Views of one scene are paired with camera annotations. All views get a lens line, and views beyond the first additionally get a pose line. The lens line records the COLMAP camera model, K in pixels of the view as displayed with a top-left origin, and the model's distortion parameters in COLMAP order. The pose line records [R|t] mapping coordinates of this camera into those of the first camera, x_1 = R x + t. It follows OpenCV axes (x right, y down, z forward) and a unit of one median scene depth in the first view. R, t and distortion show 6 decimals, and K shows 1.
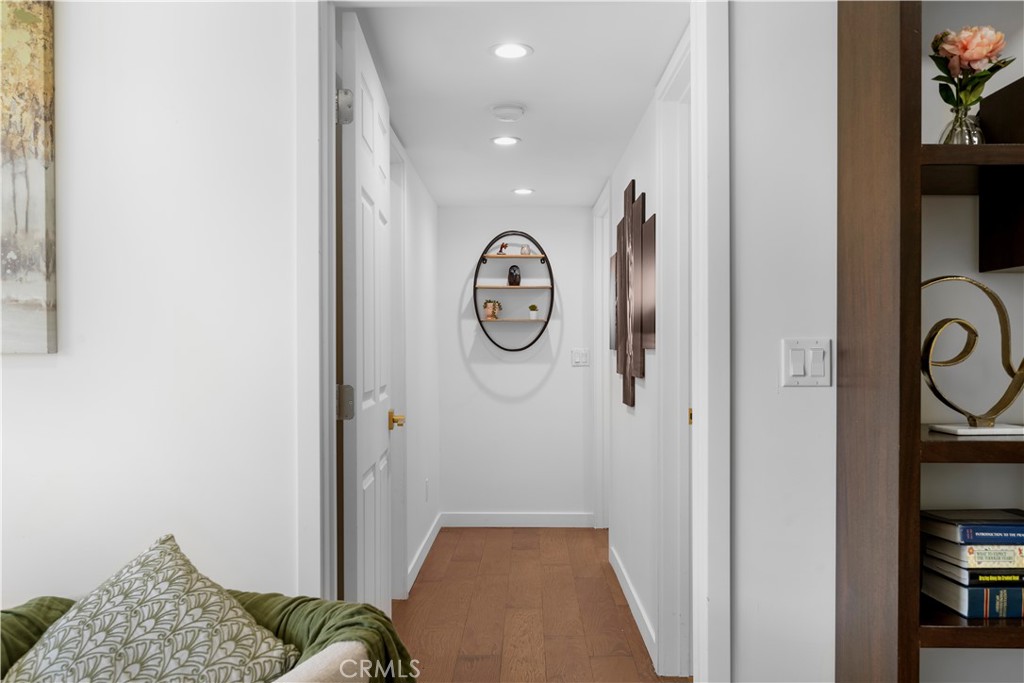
lens RADIAL K [[882.0, 0, 513.0], [0, 882.0, 342.1], [0, 0, 1]] dist [-0.000795, 0.000207]
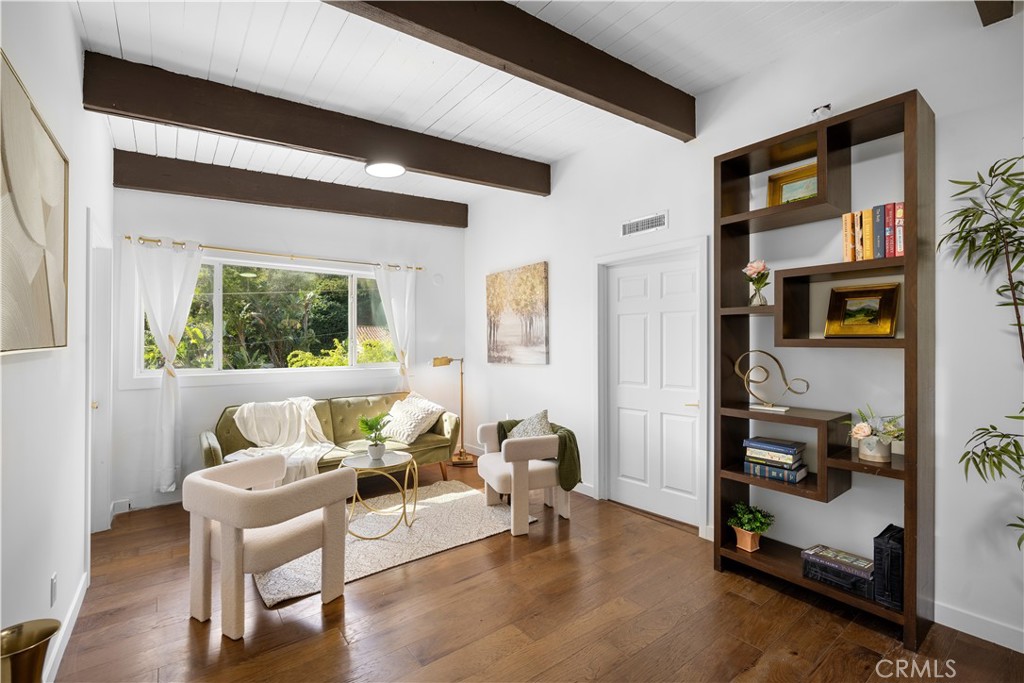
lens RADIAL K [[462.8, 0, 509.6], [0, 462.8, 341.7], [0, 0, 1]] dist [-0.001621, -0.000229]
pose [[0.600841, -0.004834, -0.799354, 1.072514], [0.004485, 0.999986, -0.002676, -0.087286], [0.799356, -0.001977, 0.600854, -0.409669]]
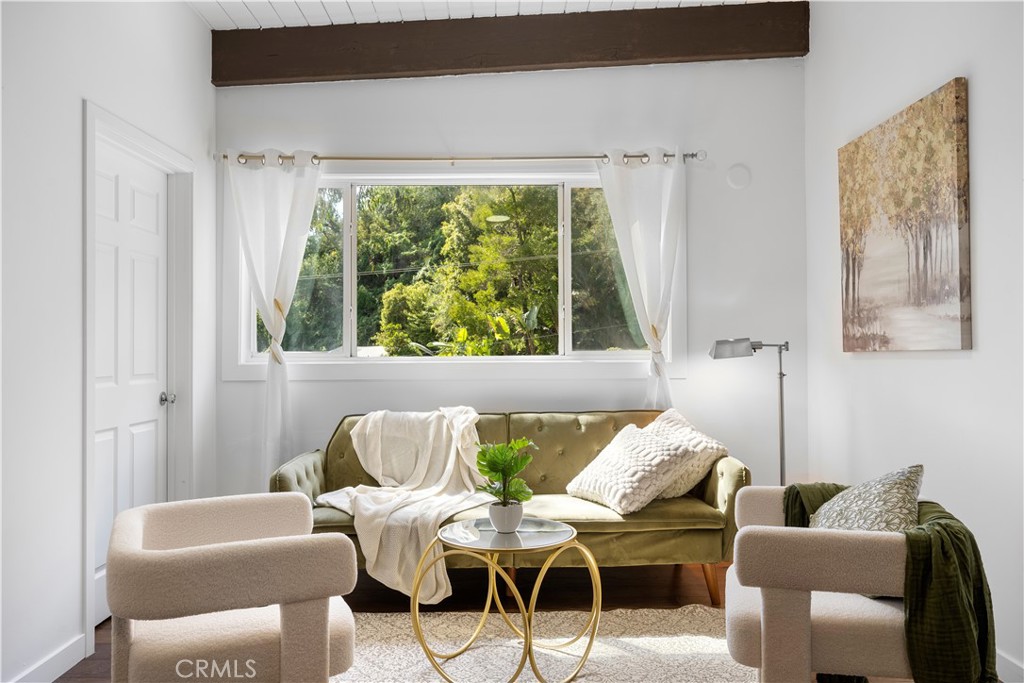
lens RADIAL K [[799.8, 0, 513.1], [0, 799.8, 341.9], [0, 0, 1]] dist [0.002615, -0.003397]
pose [[0.001481, -0.008509, -0.999963, 0.860039], [0.006452, 0.999943, -0.008499, 0.006144], [0.999978, -0.006439, 0.001535, 0.221680]]
